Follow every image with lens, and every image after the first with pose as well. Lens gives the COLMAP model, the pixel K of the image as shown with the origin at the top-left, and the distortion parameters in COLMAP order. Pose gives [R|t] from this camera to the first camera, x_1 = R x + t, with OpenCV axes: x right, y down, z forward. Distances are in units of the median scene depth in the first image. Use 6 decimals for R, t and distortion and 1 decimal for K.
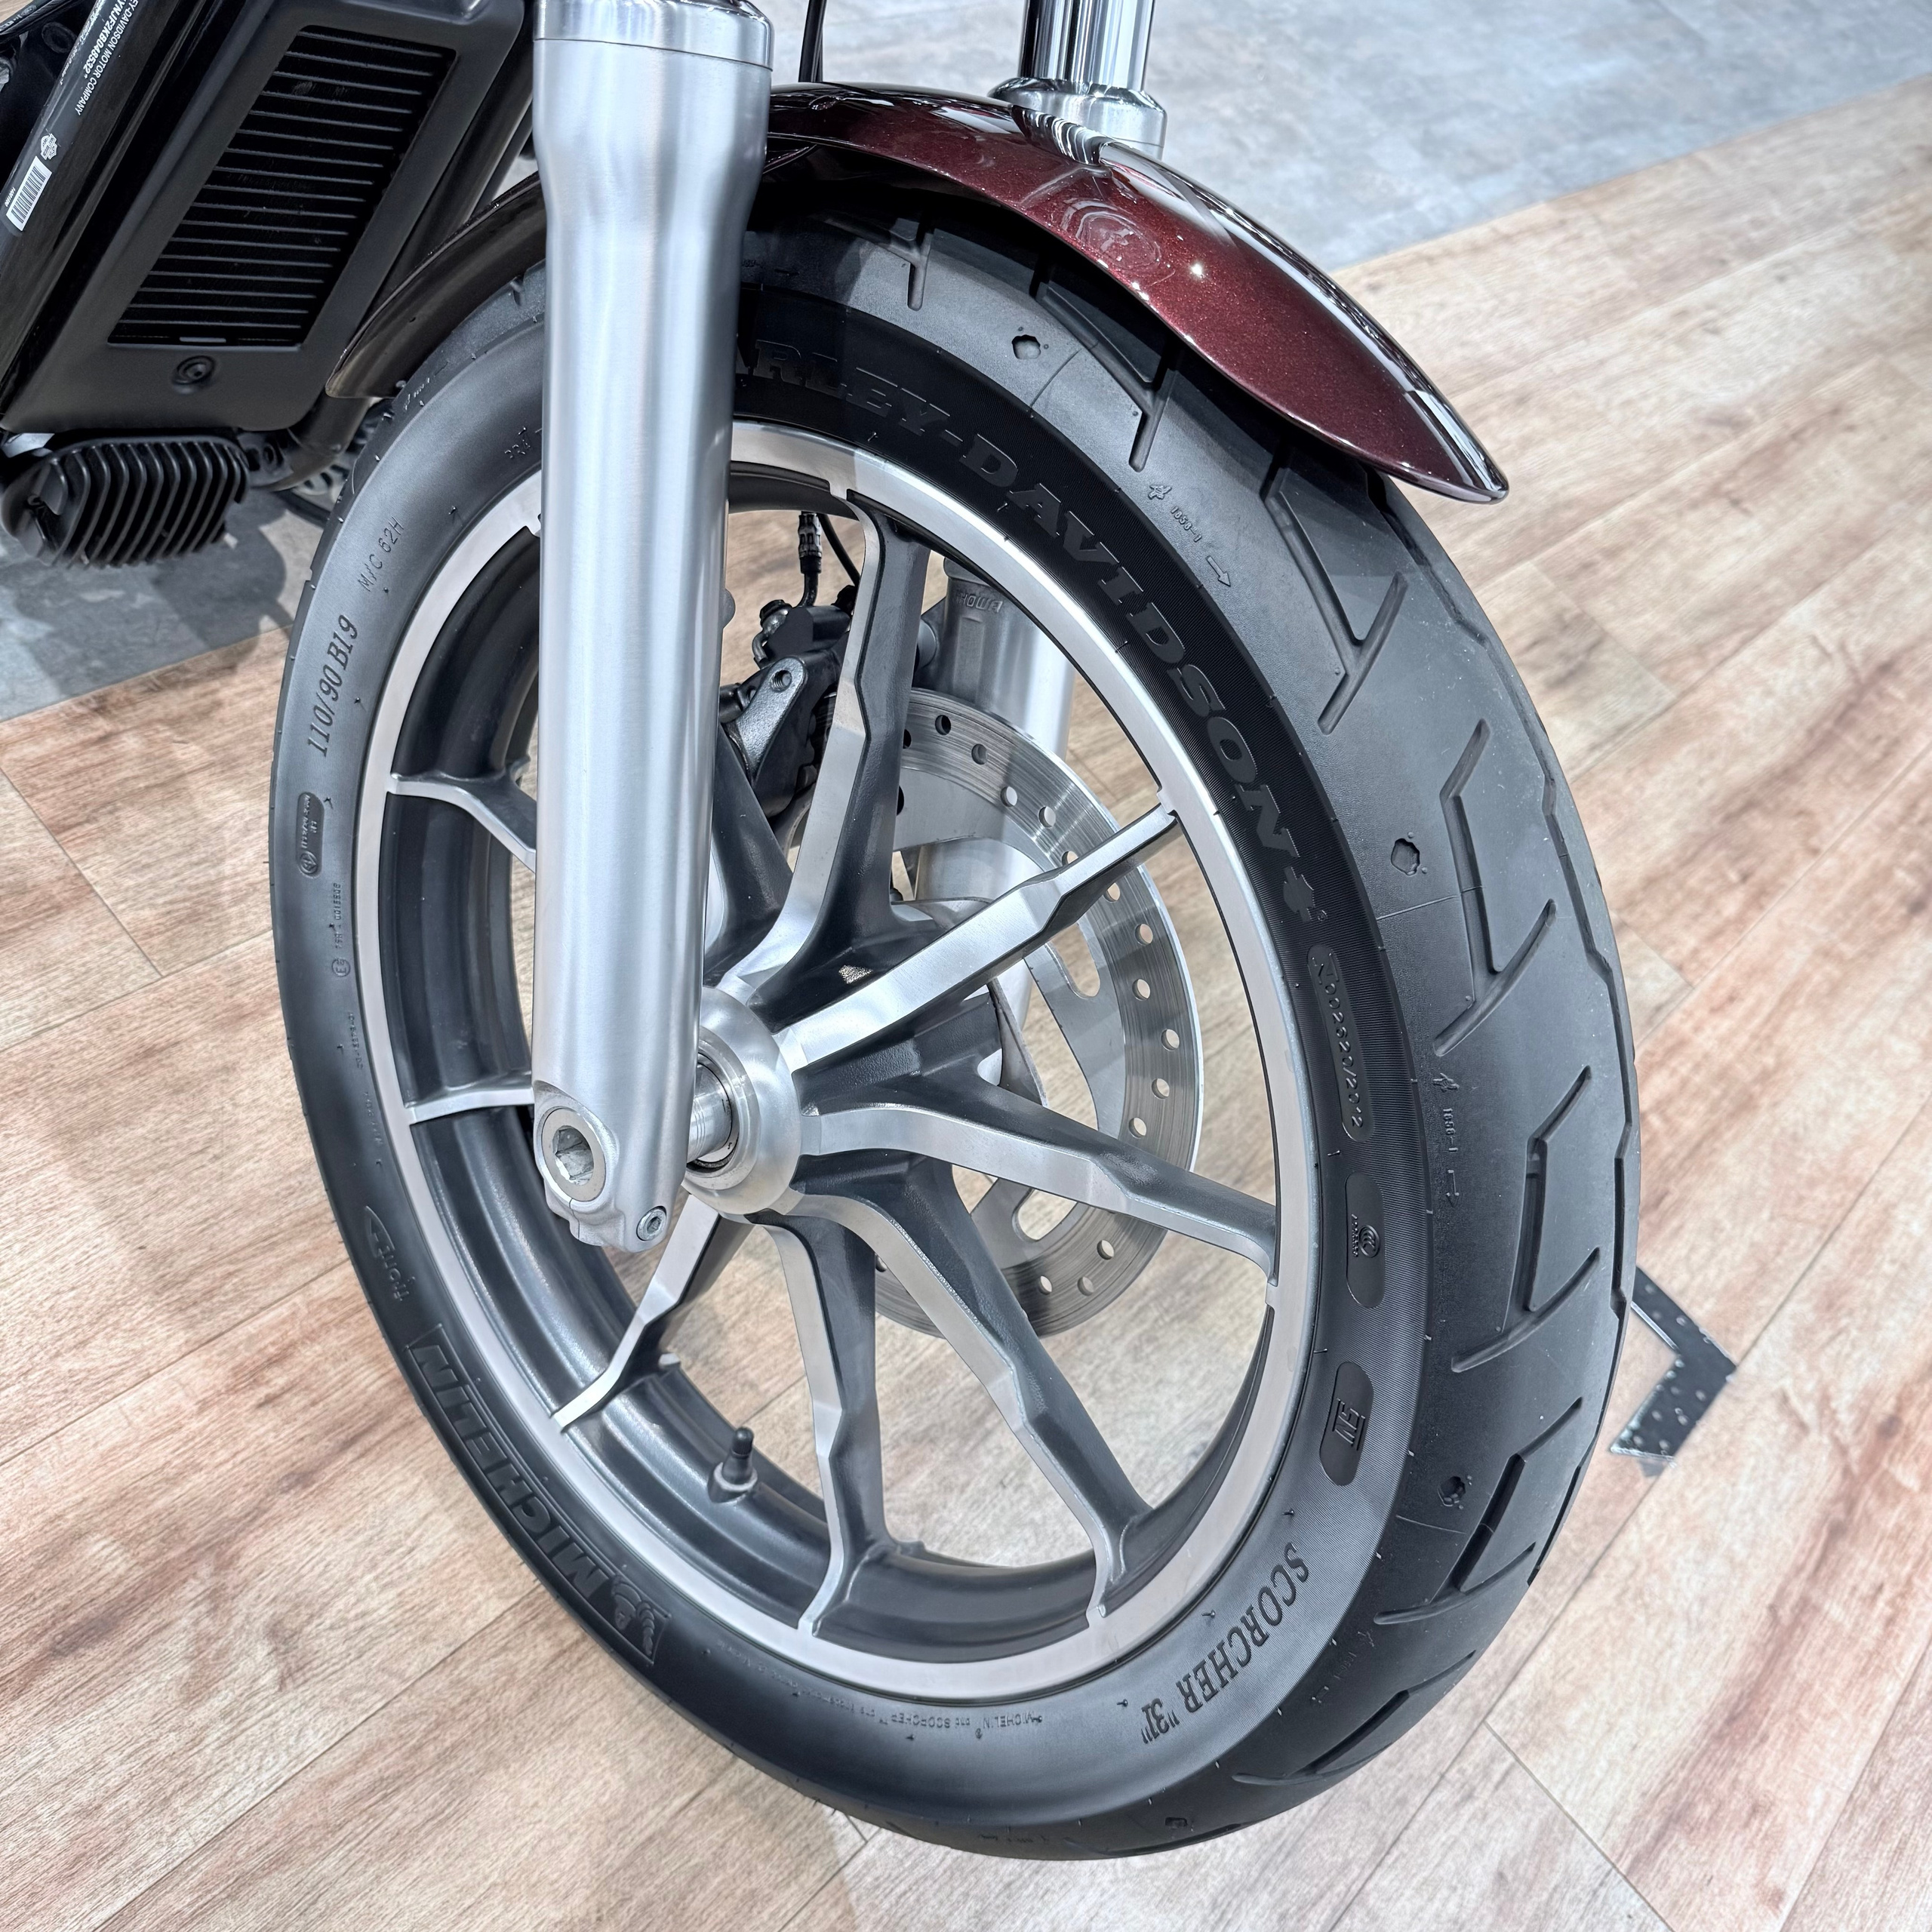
lens RADIAL K [[1821.0, 0, 959.0], [0, 1821.0, 965.2], [0, 0, 1]] dist [0.098630, -0.181734]
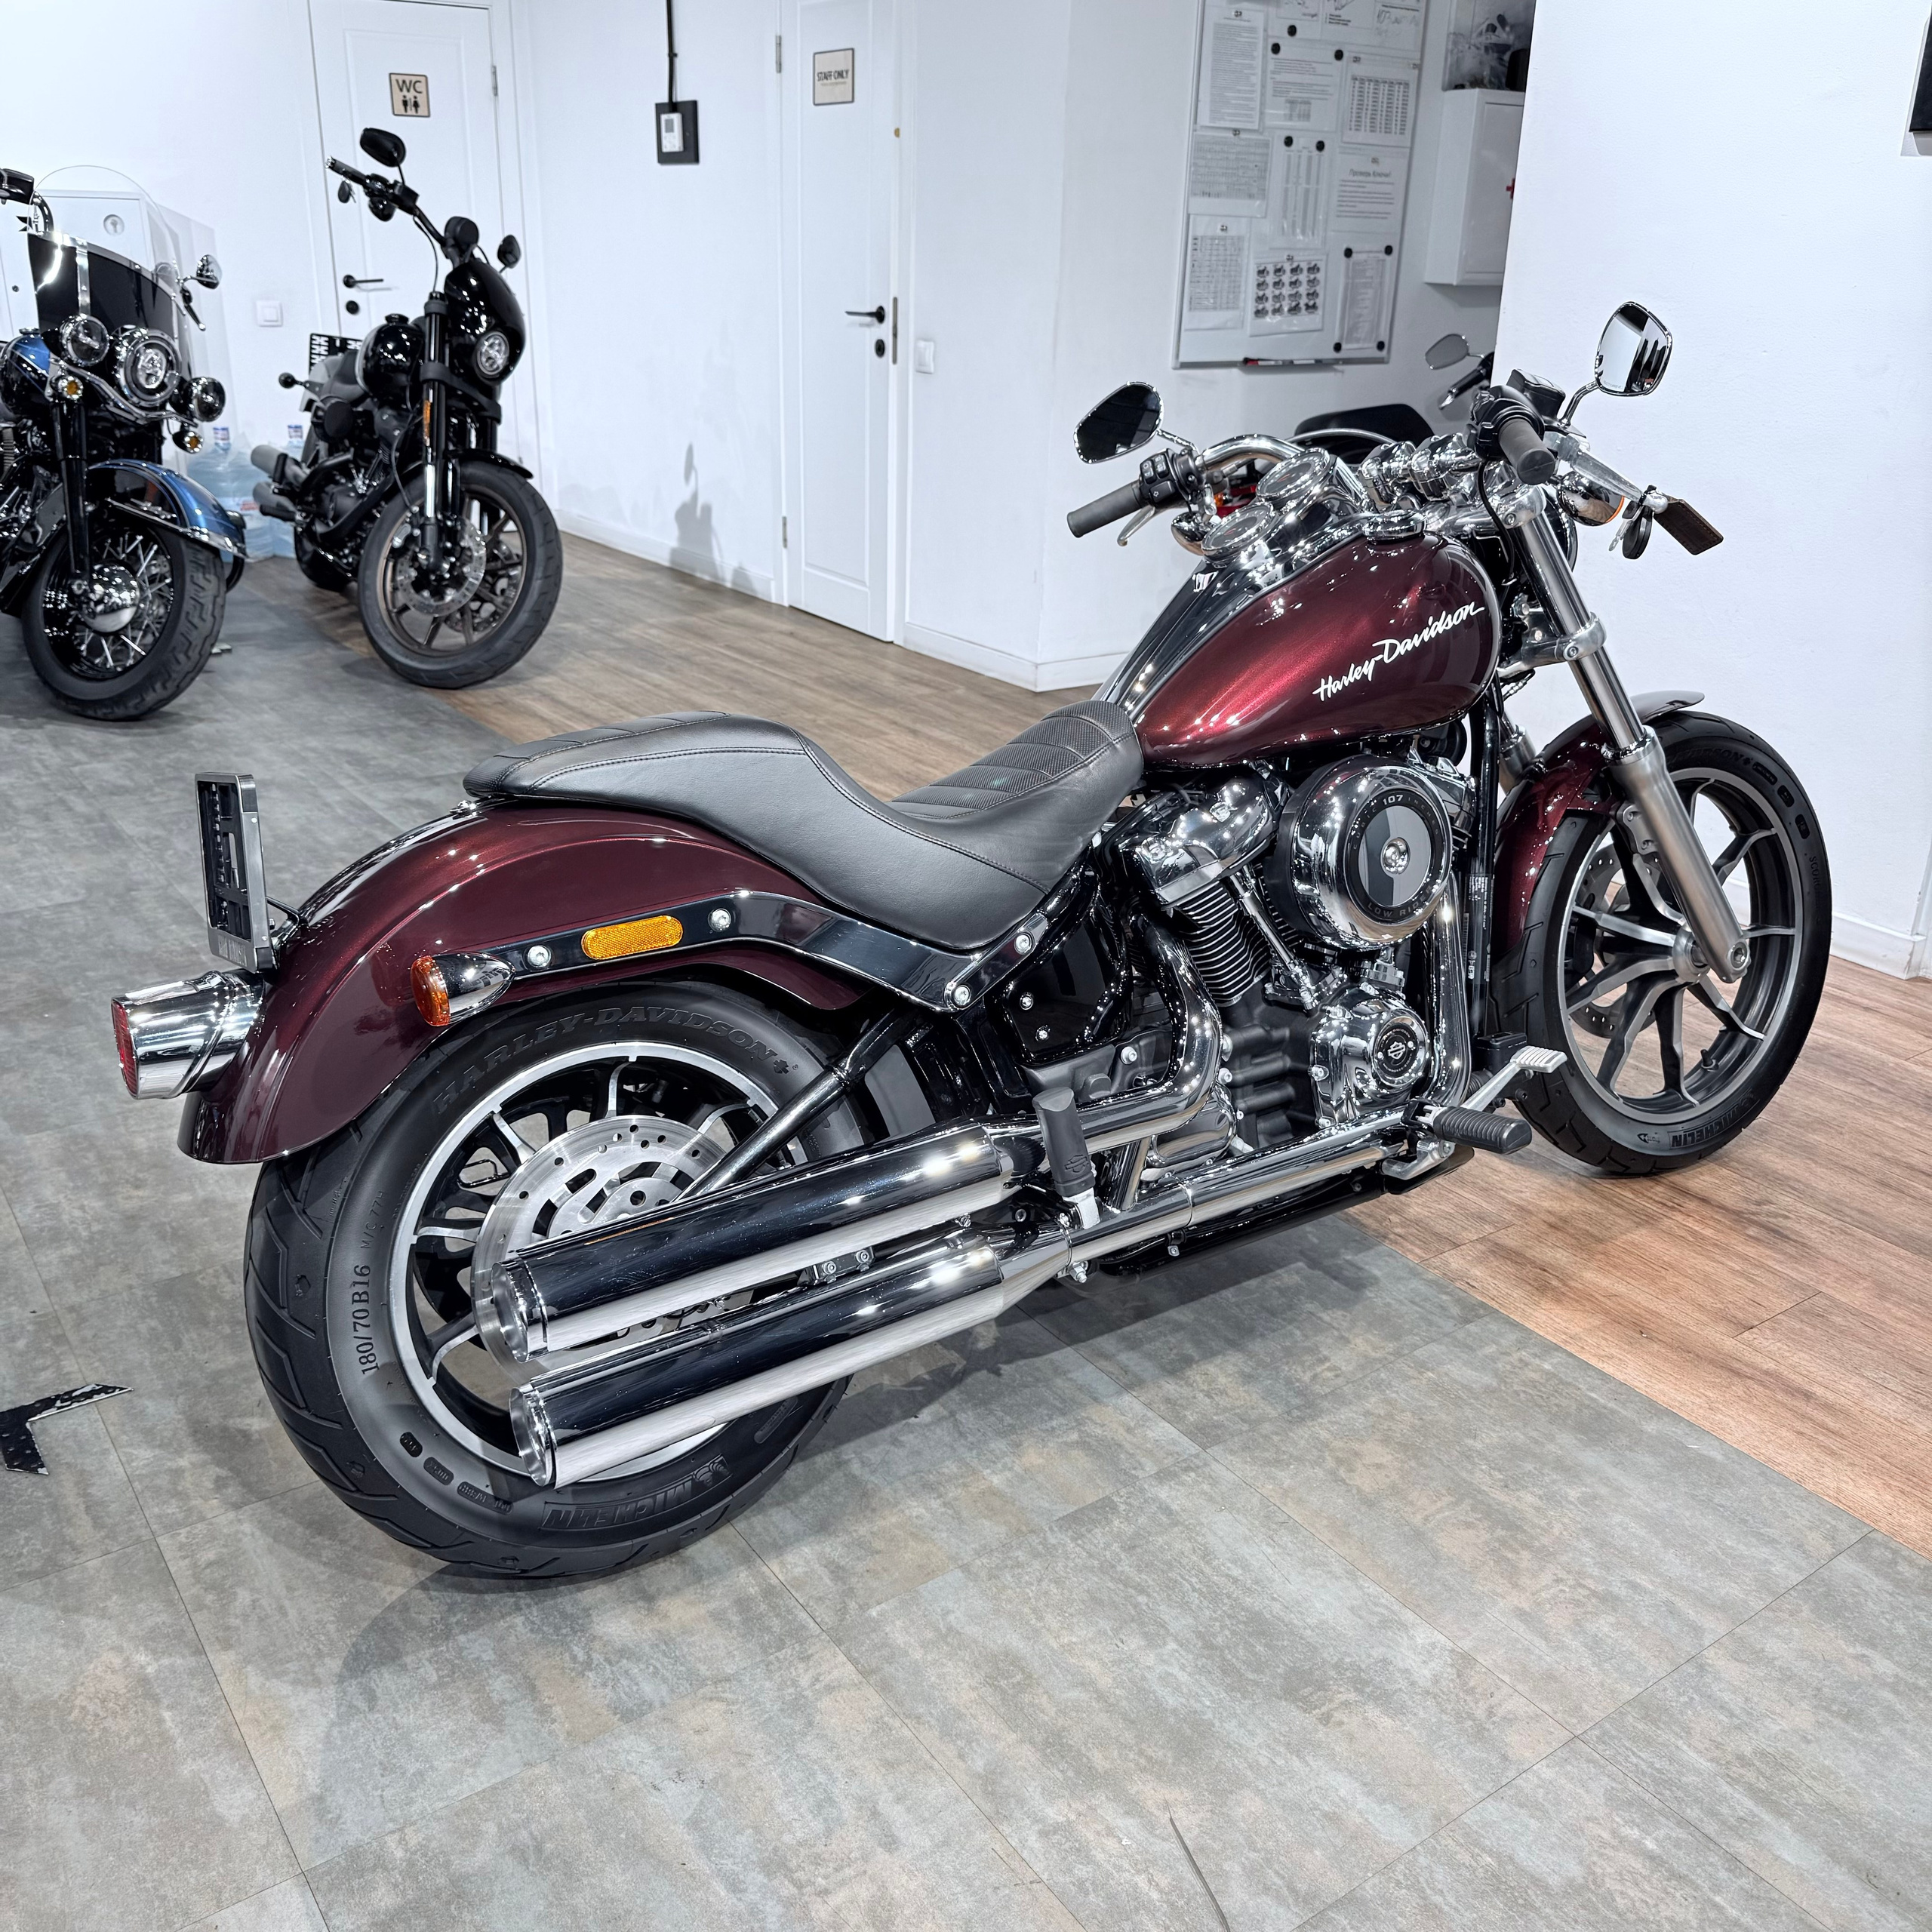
lens RADIAL K [[1810.9, 0, 966.0], [0, 1810.9, 966.0], [0, 0, 1]] dist [0.148628, -0.288898]
pose [[0.163630, -0.673445, 0.720900, -2.509739], [0.810485, 0.508387, 0.290958, -1.776686], [-0.562440, 0.536669, 0.629005, -0.381523]]
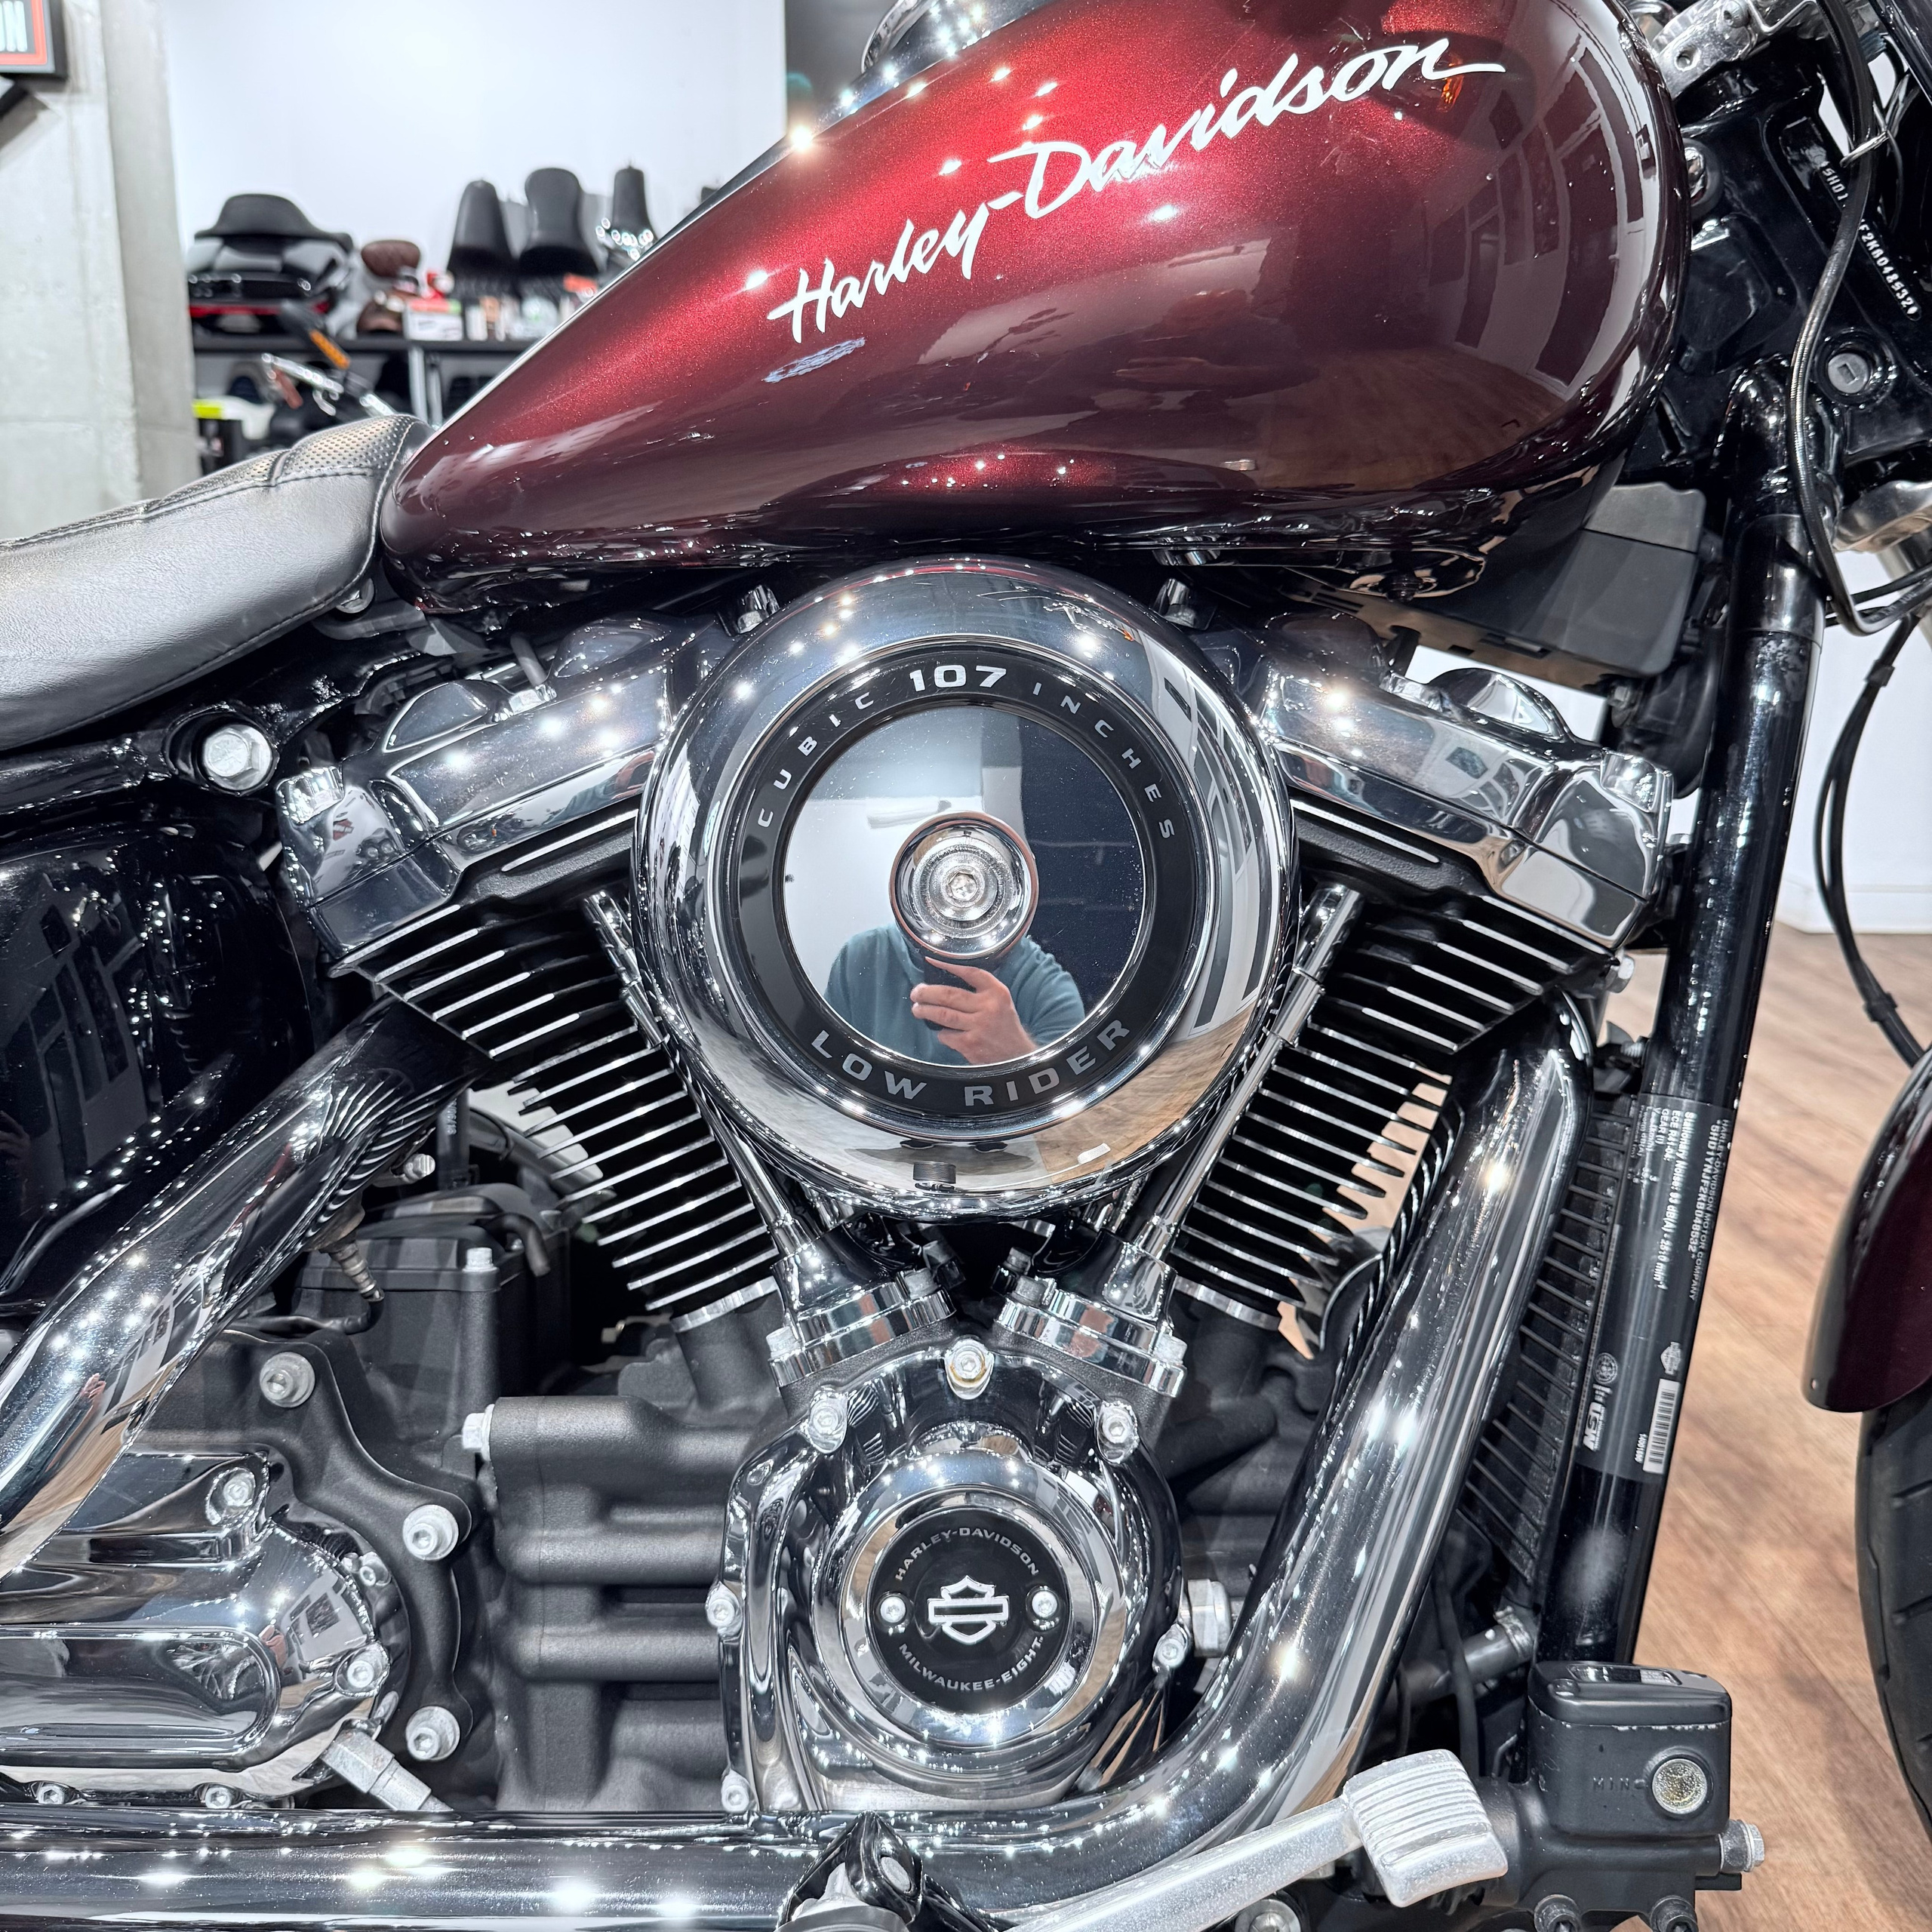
lens RADIAL K [[1836.8, 0, 953.4], [0, 1836.8, 964.4], [0, 0, 1]] dist [0.101487, -0.229226]
pose [[0.644589, -0.495108, 0.582558, -0.999752], [0.724578, 0.638718, -0.258893, -0.508344], [-0.243910, 0.588988, 0.770455, 0.233163]]
